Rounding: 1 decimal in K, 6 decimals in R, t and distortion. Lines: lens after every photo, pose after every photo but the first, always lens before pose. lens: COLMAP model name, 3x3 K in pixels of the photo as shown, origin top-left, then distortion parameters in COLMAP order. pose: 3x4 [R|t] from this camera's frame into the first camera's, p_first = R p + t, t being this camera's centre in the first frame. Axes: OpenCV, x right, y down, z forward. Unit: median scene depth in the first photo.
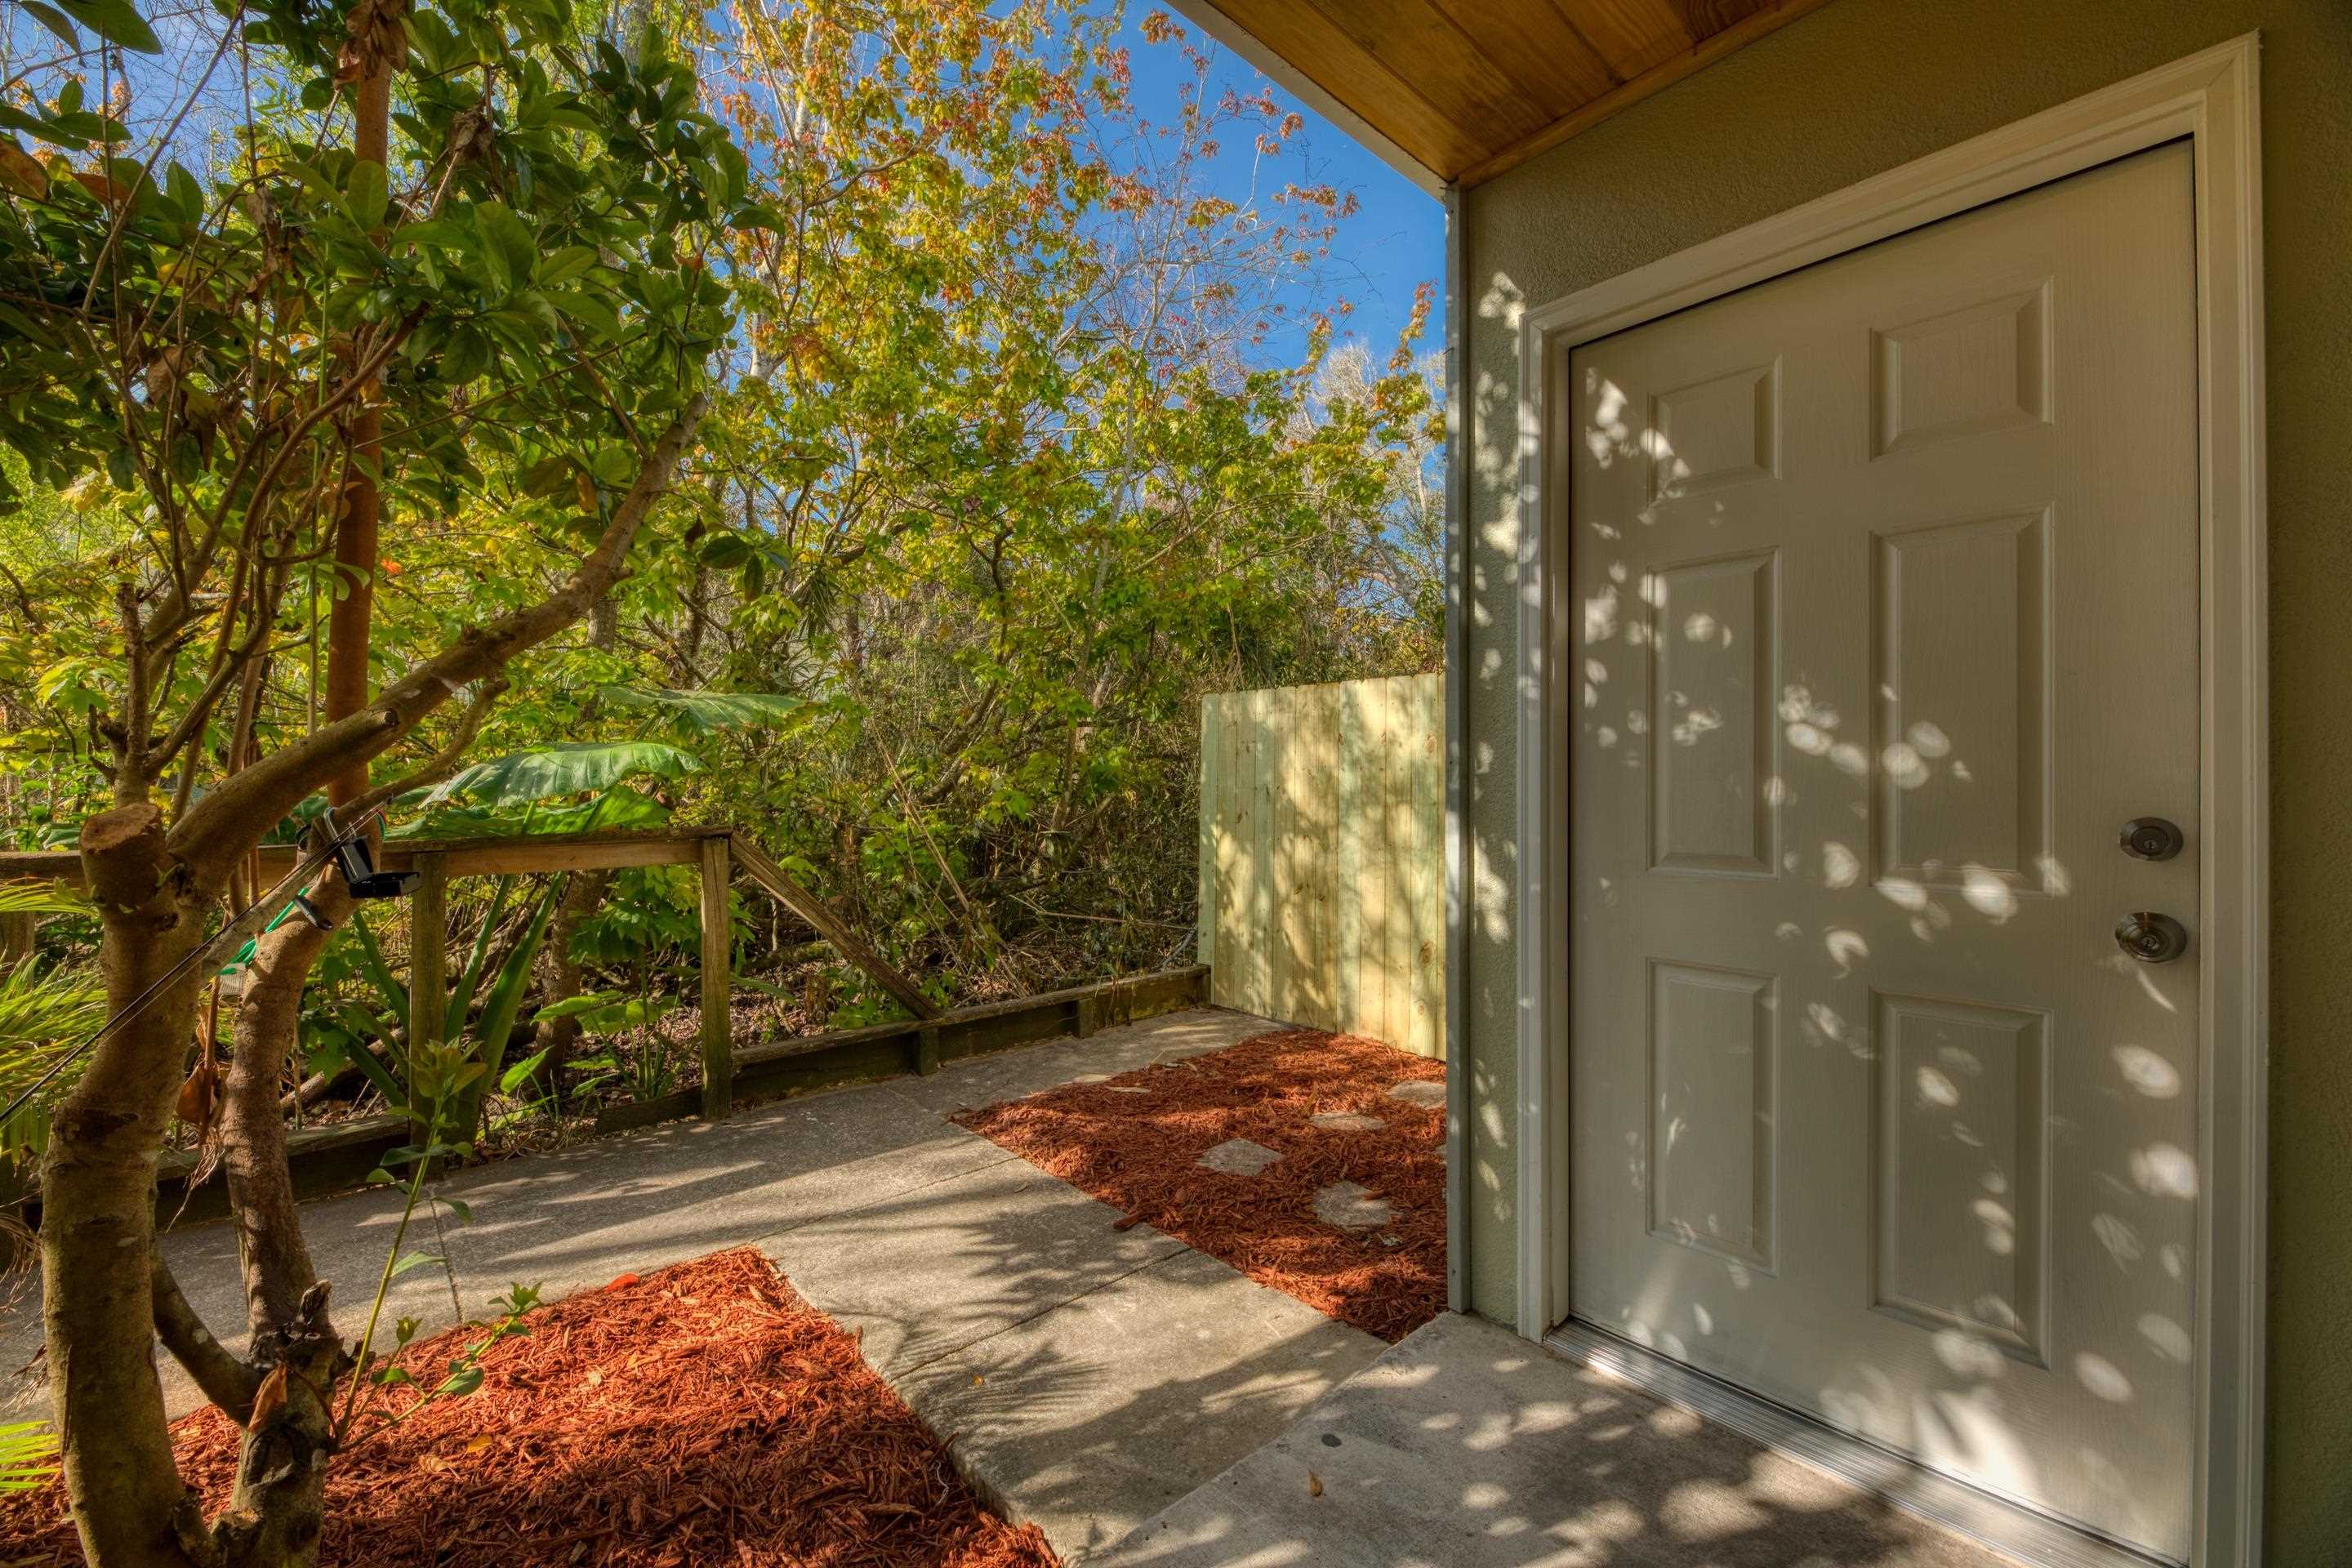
lens RADIAL K [[947.8, 0, 1178.6], [0, 947.8, 771.8], [0, 0, 1]] dist [0.000921, -0.003571]
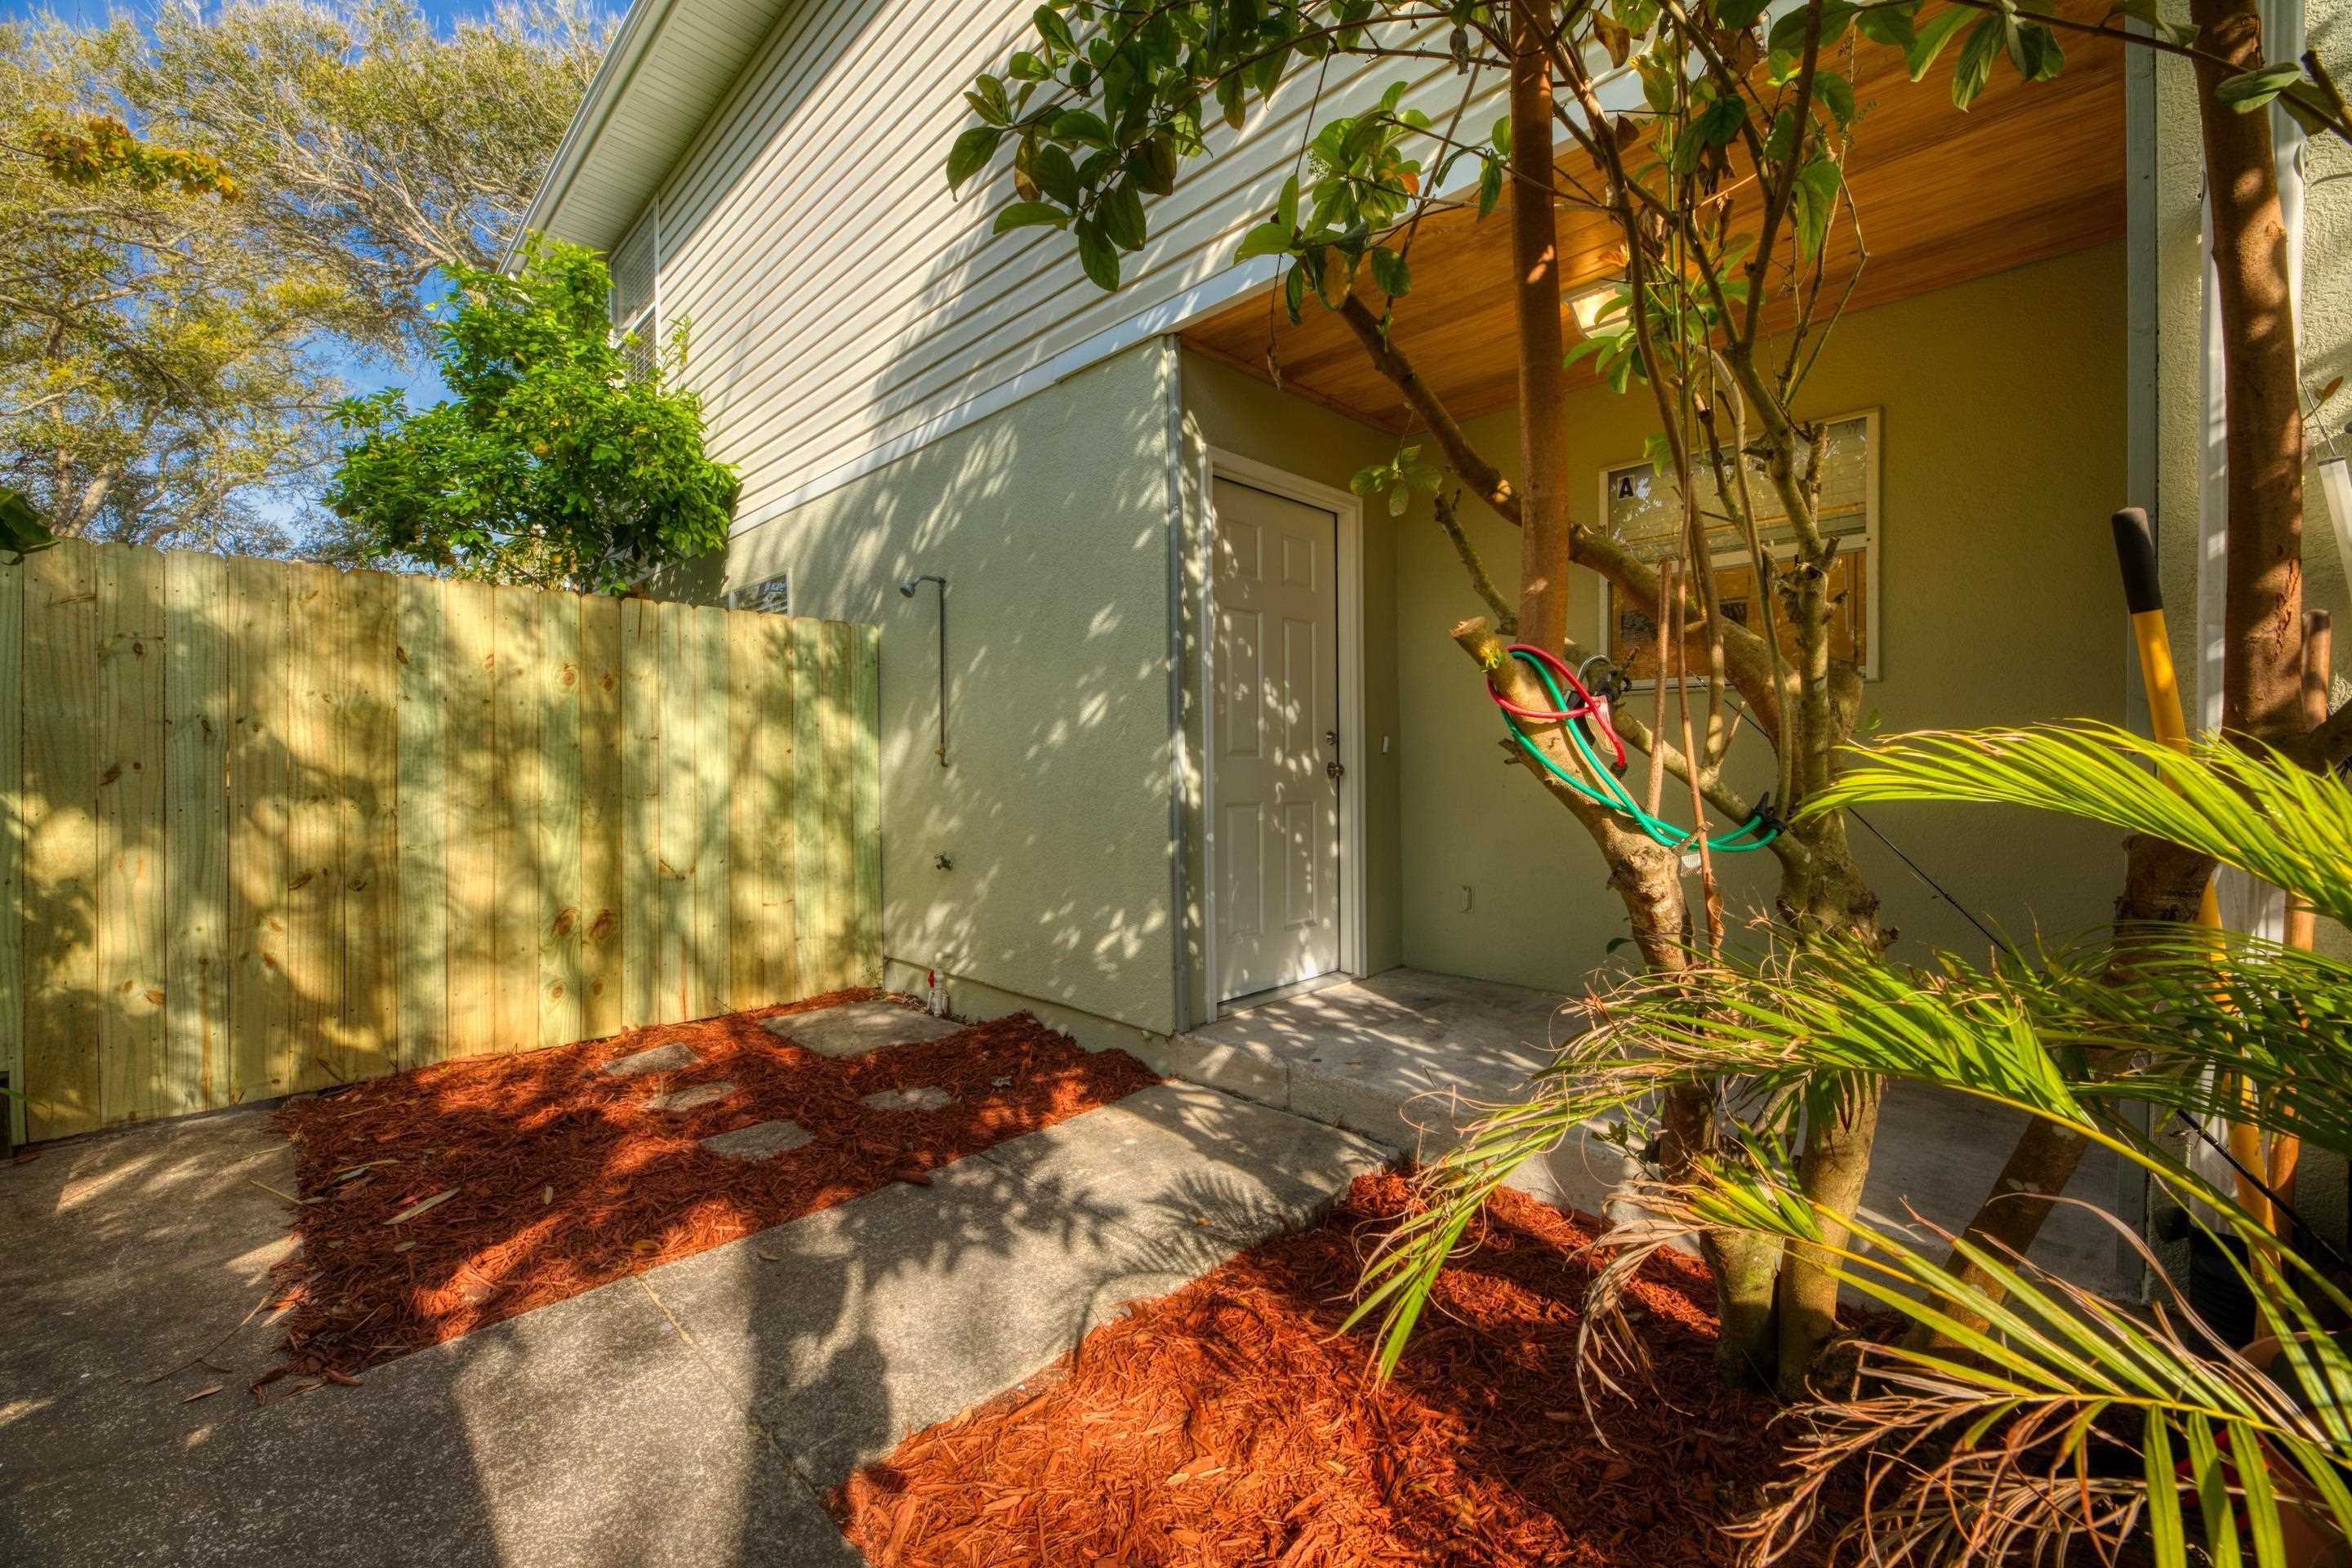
lens RADIAL K [[943.6, 0, 1141.0], [0, 943.6, 787.2], [0, 0, 1]] dist [0.001698, -0.000071]
pose [[-0.024576, -0.015842, 0.999572, -1.082391], [-0.001009, 0.999874, 0.015822, 0.091981], [-0.999697, -0.000620, -0.024589, 0.908729]]
